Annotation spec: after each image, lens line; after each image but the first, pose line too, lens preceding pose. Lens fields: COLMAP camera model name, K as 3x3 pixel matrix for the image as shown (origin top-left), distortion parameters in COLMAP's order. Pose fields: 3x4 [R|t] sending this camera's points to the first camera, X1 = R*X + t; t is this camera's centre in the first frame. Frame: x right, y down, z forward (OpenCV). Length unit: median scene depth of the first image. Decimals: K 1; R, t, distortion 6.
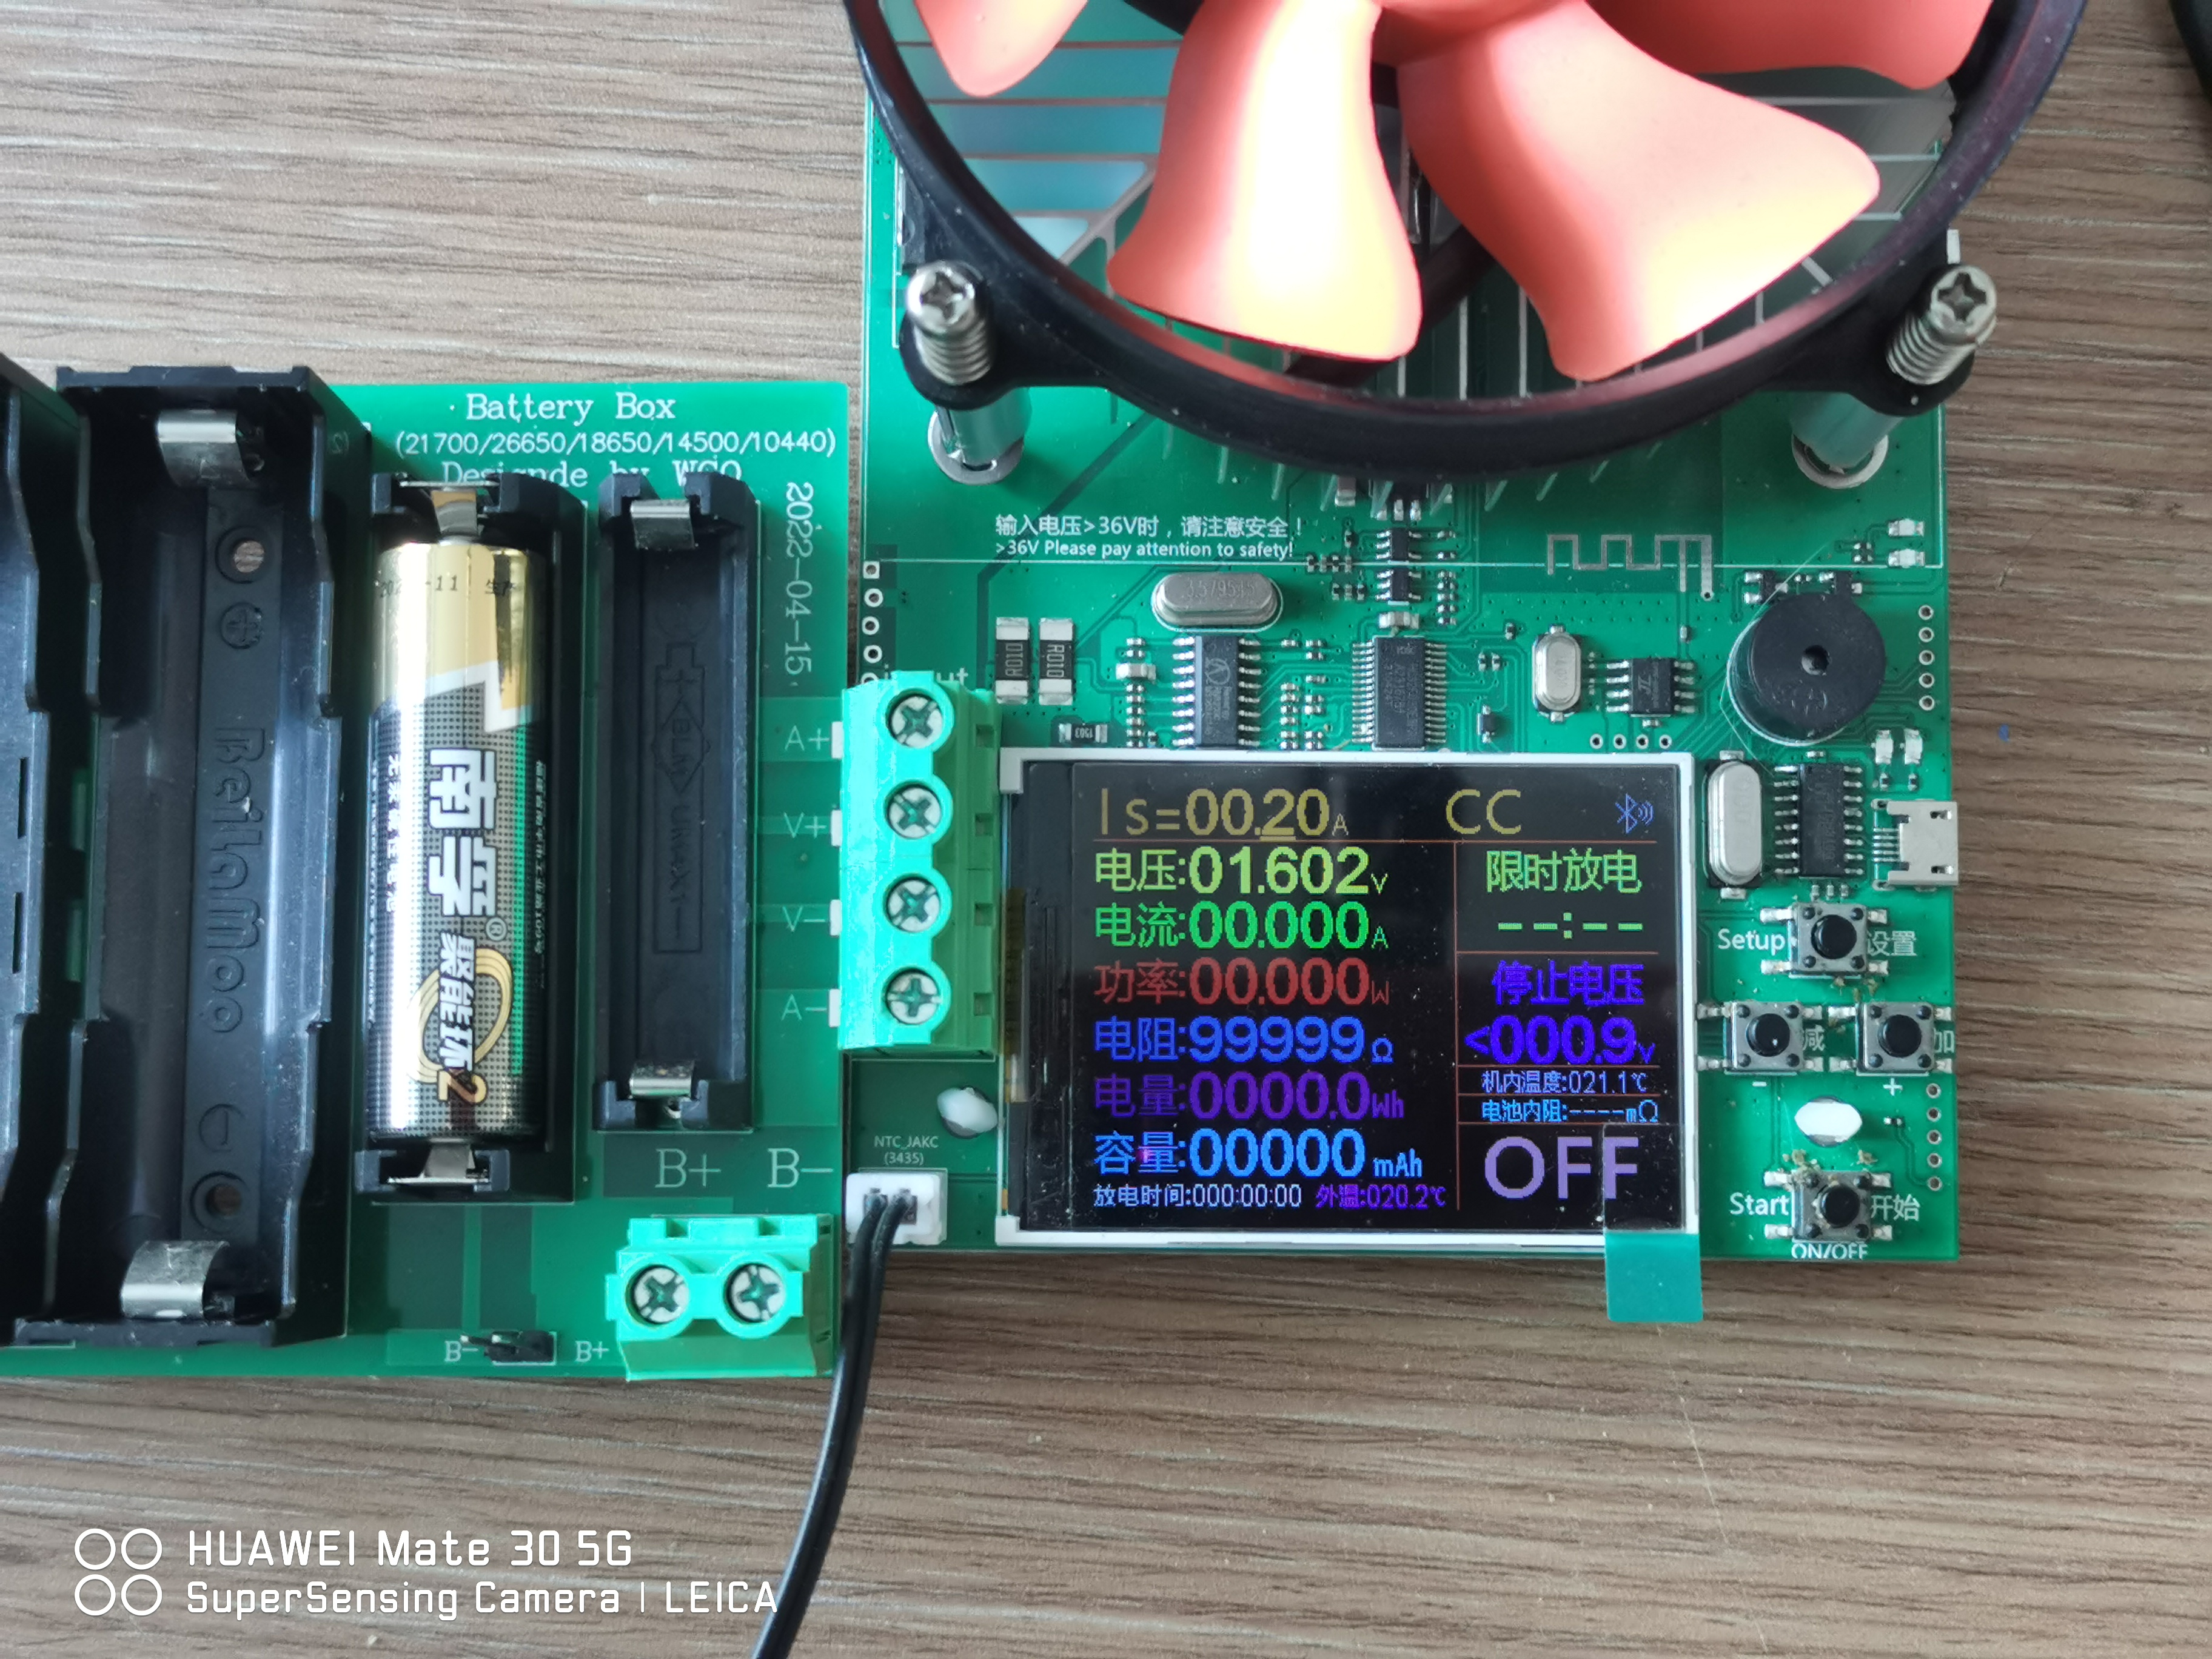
lens RADIAL K [[3511.7, 0, 1128.8], [0, 3511.7, 766.9], [0, 0, 1]] dist [-0.021779, 0.000000]
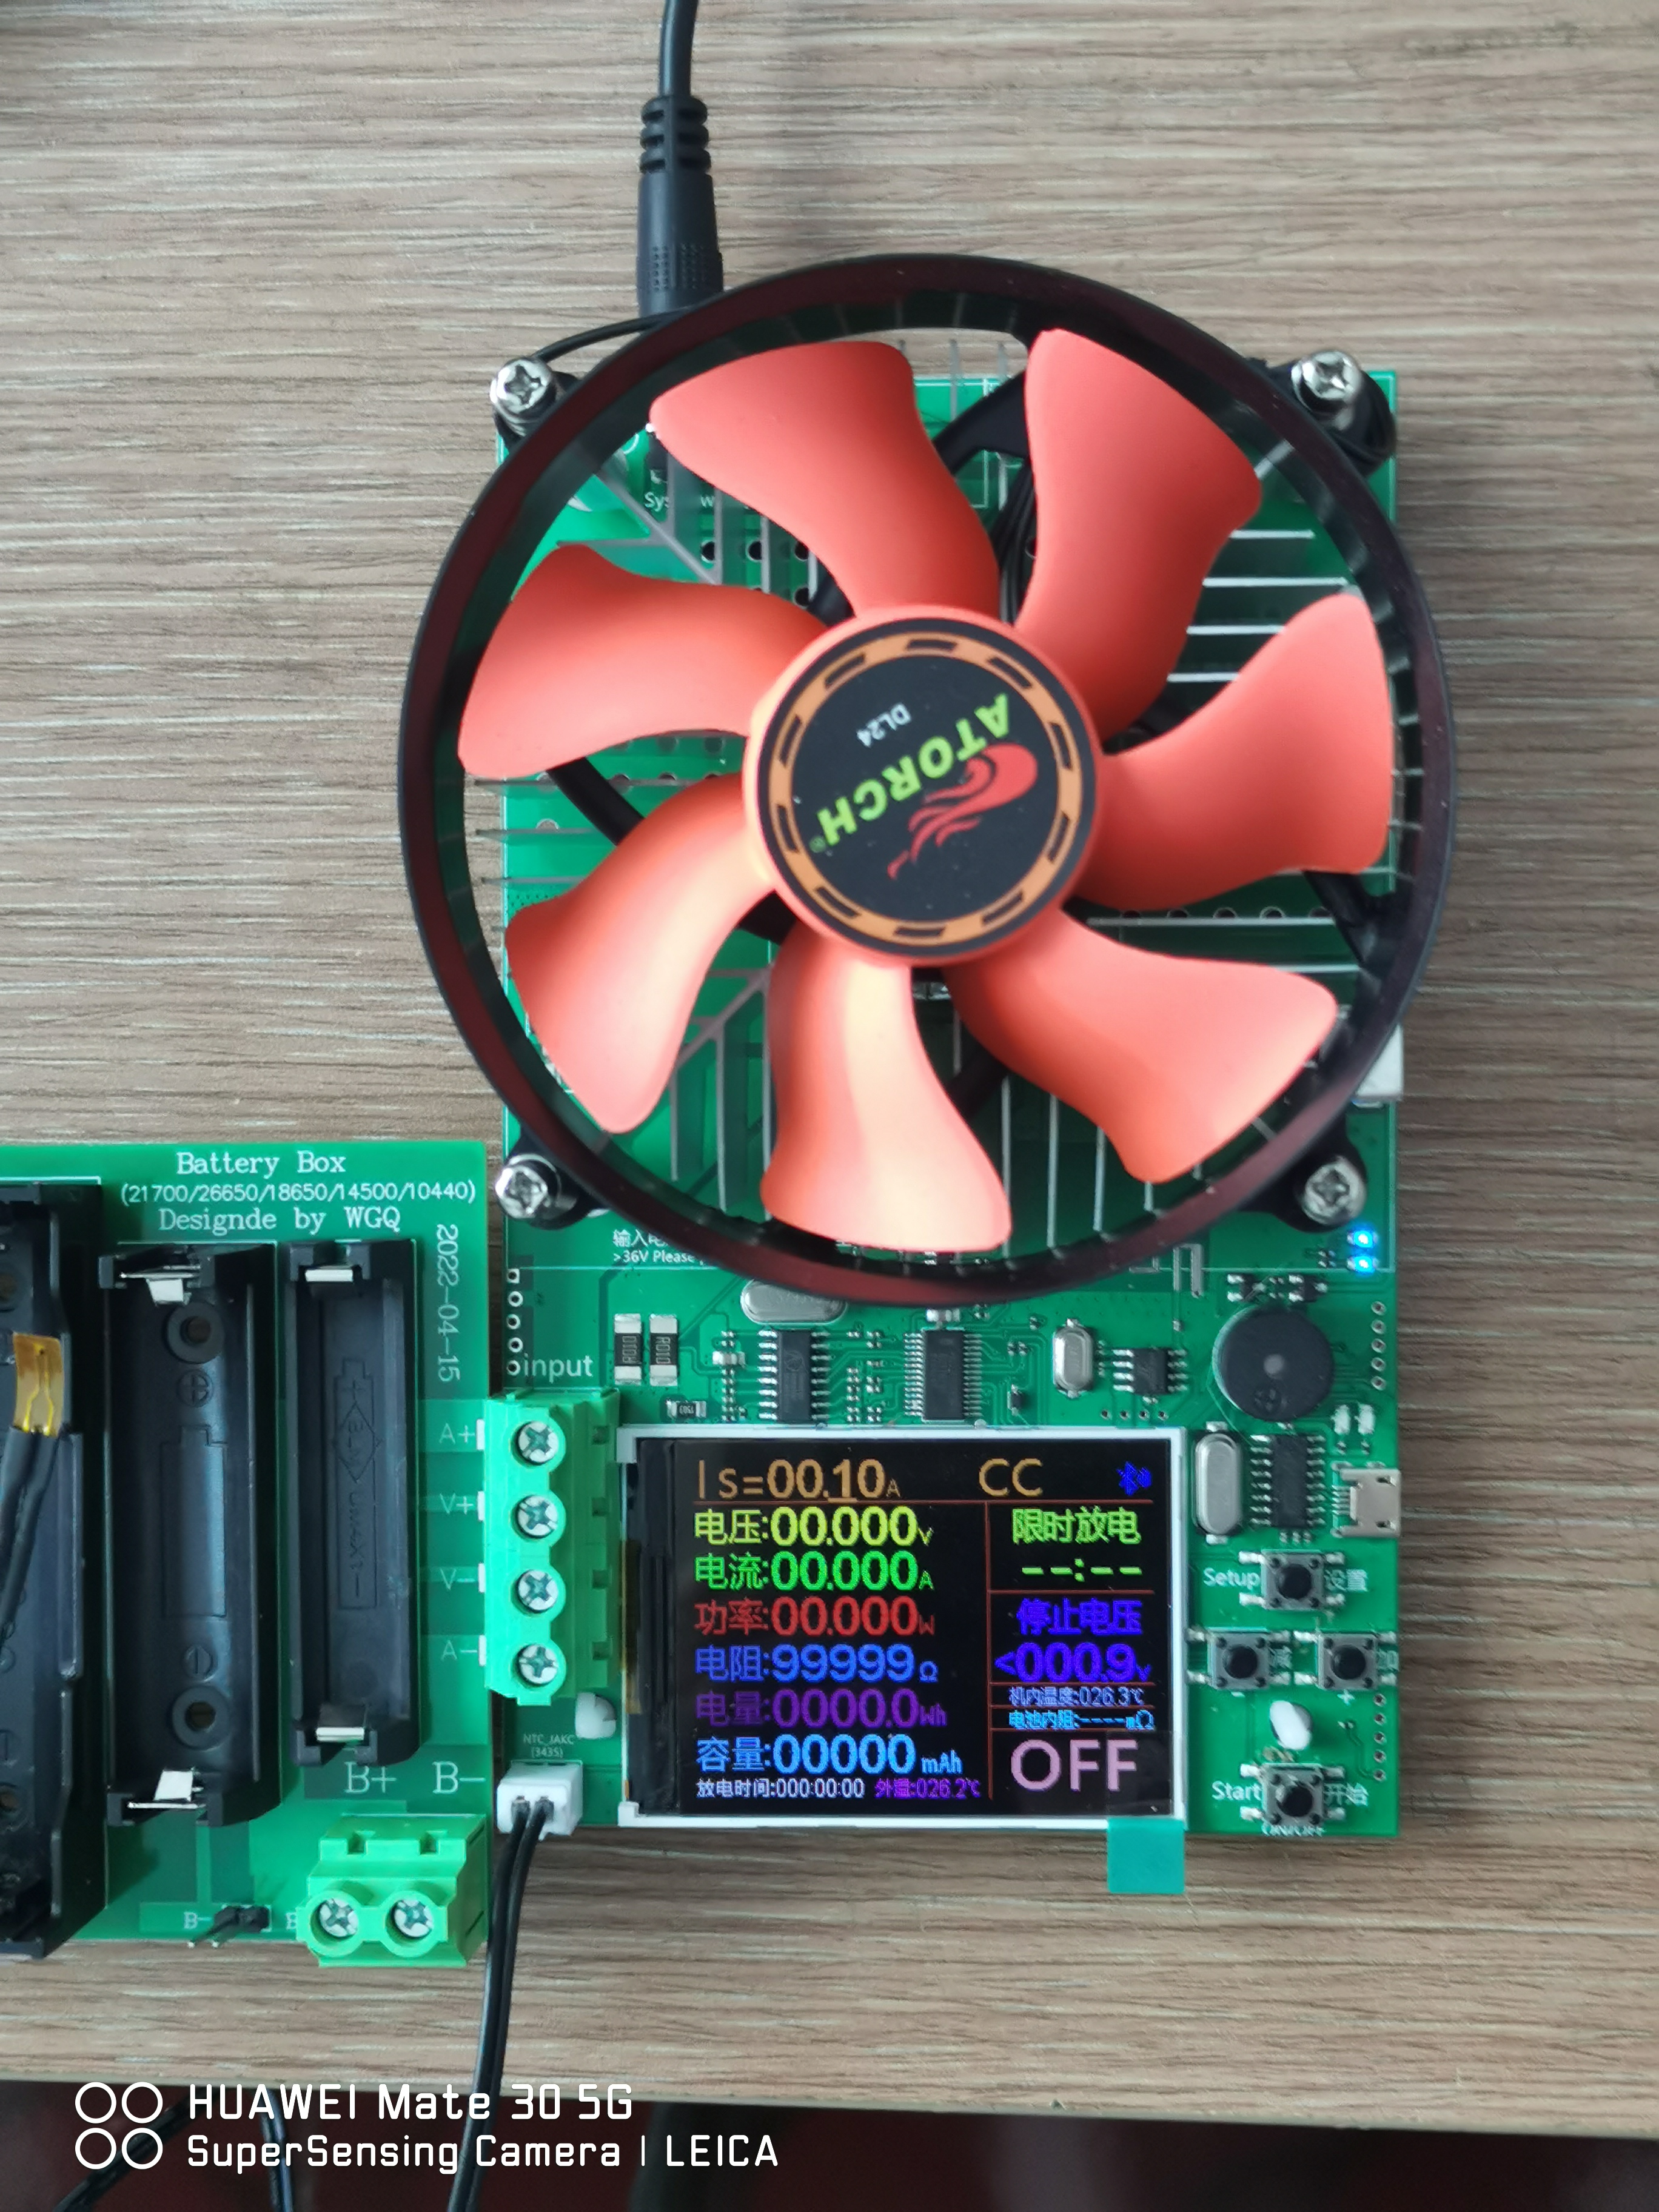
lens RADIAL K [[3511.7, 0, 837.2], [0, 3511.7, 1029.2], [0, 0, 1]] dist [-0.021779, 0.000000]
pose [[0.998036, -0.011630, -0.061548, 0.118722], [0.018403, 0.993690, 0.110643, -0.281347], [0.059873, -0.111559, 0.991953, -0.203446]]
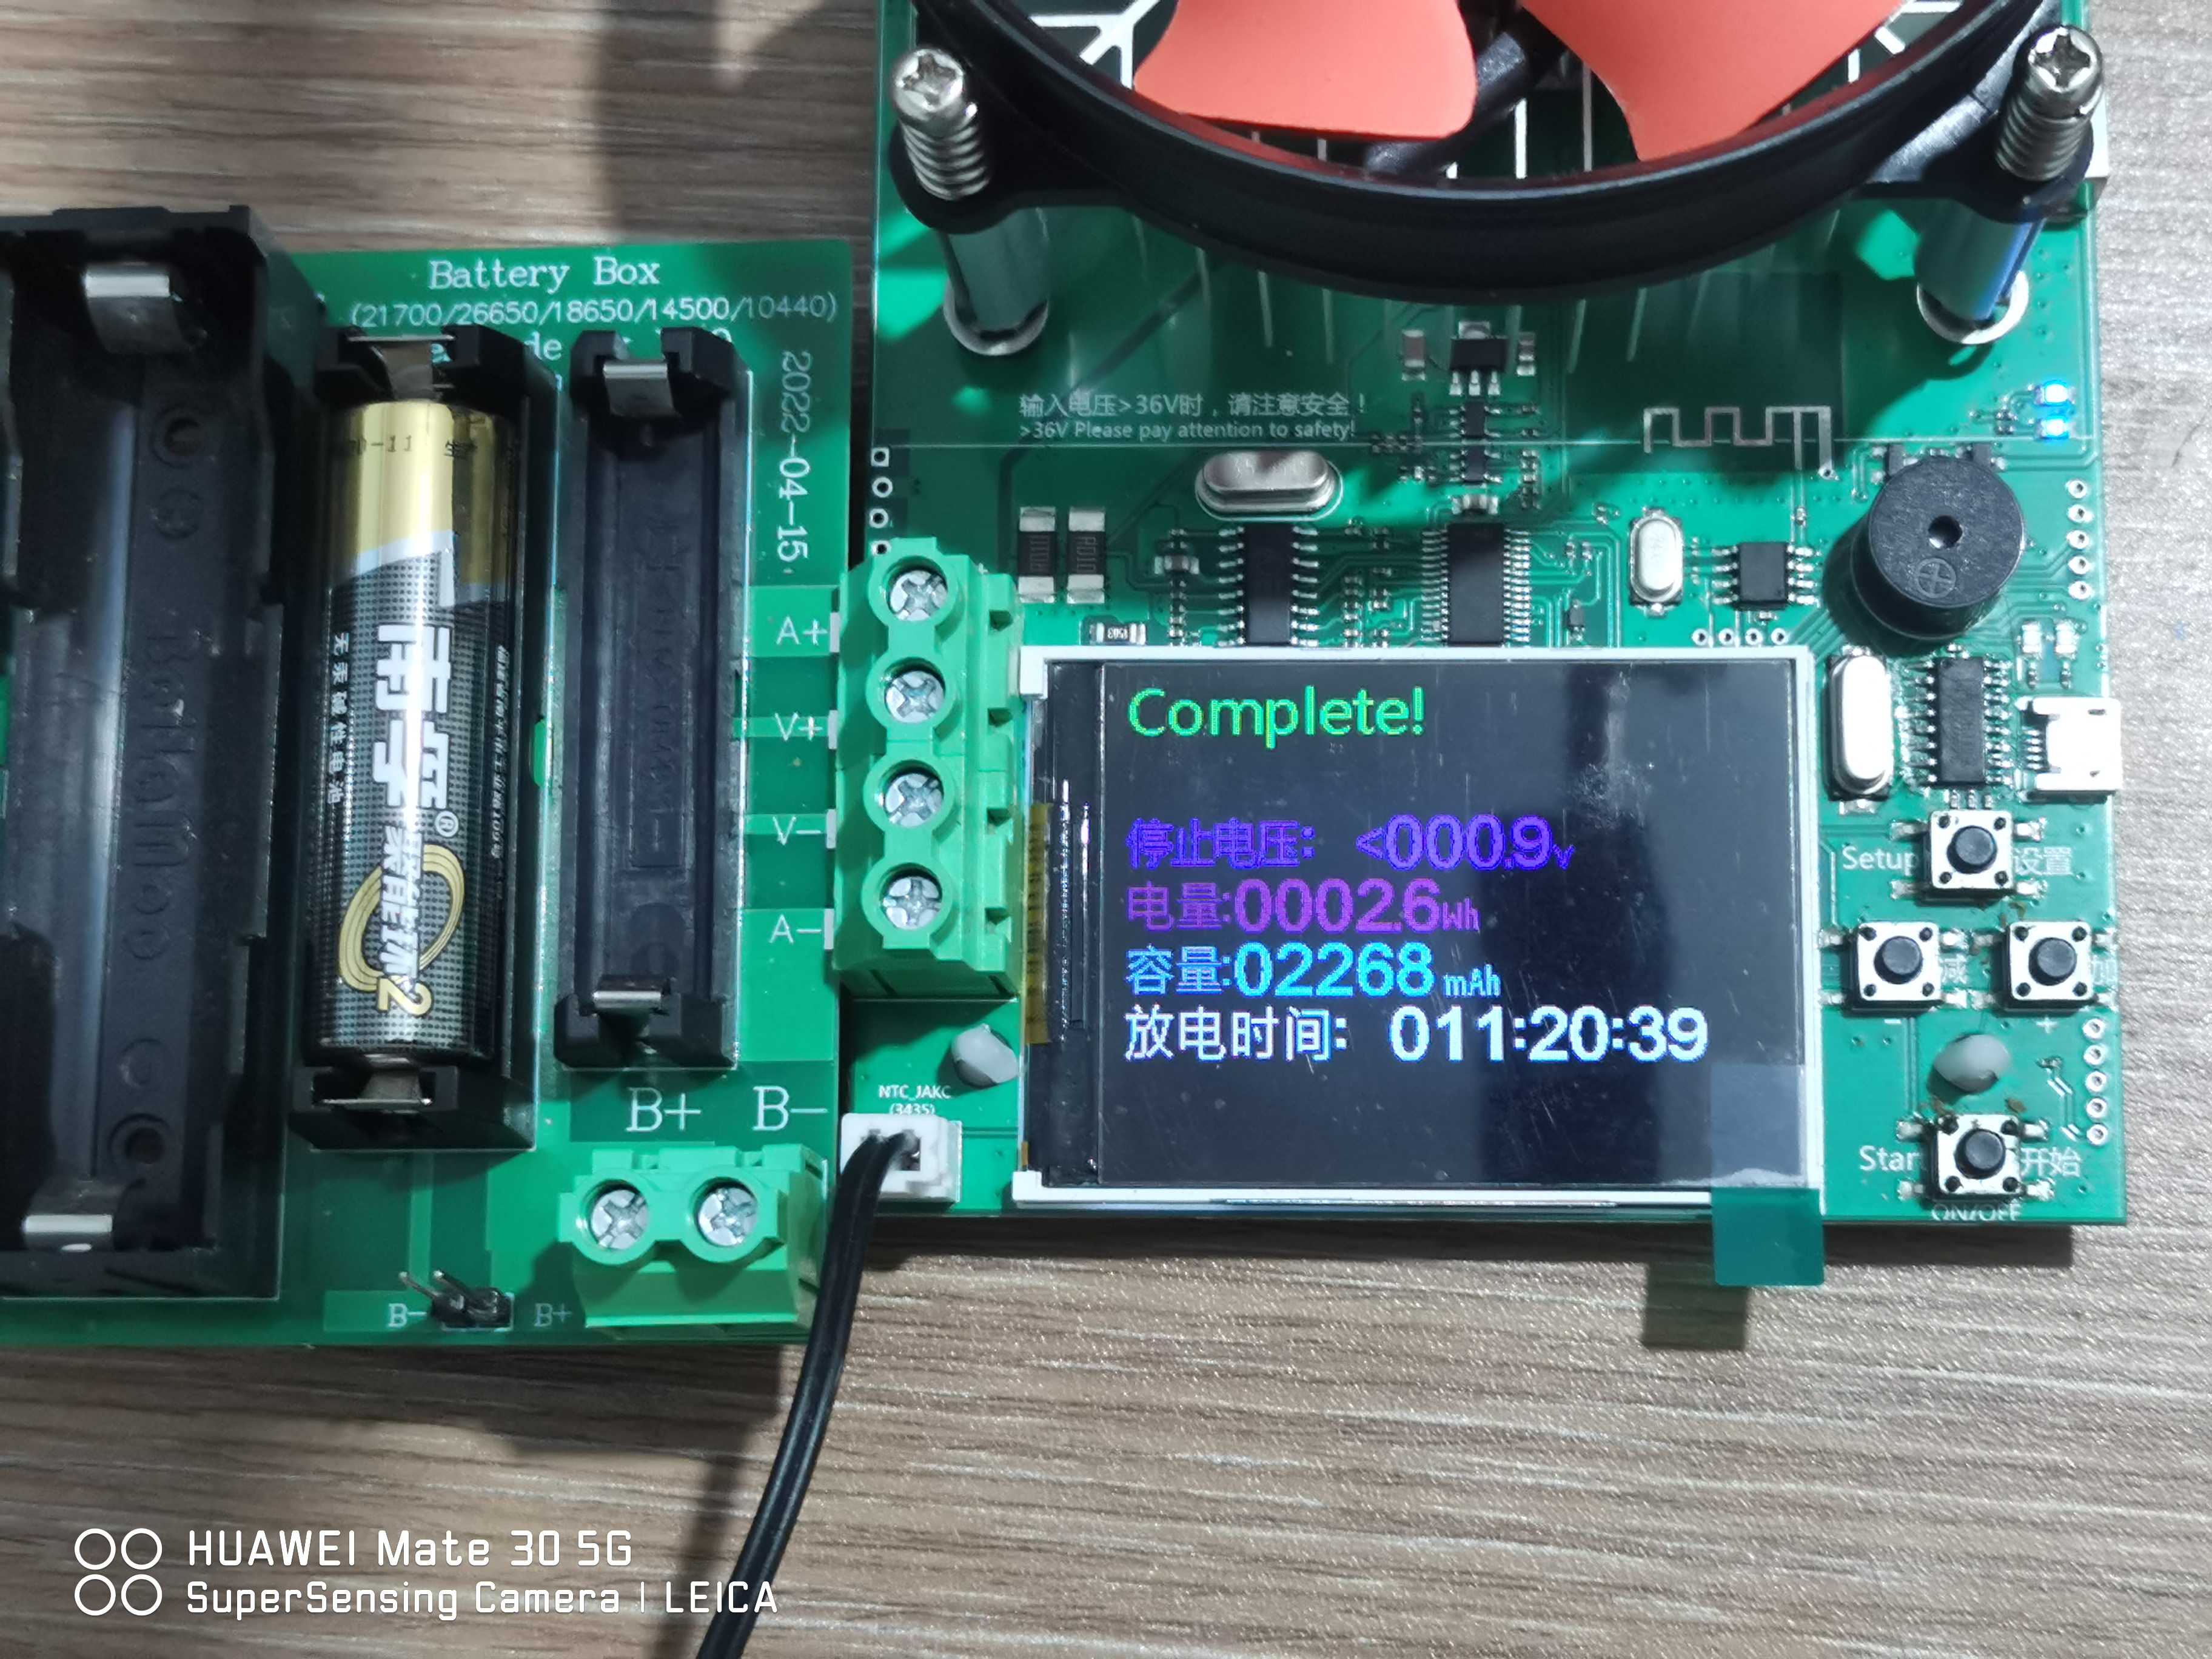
lens RADIAL K [[4127.8, 0, 1114.3], [0, 4127.8, 822.8], [0, 0, 1]] dist [-0.007822, 0.000000]
pose [[0.997814, -0.007795, -0.065628, 0.055157], [0.003266, 0.997623, -0.068832, 0.111463], [0.066009, 0.068467, 0.995467, -0.034497]]
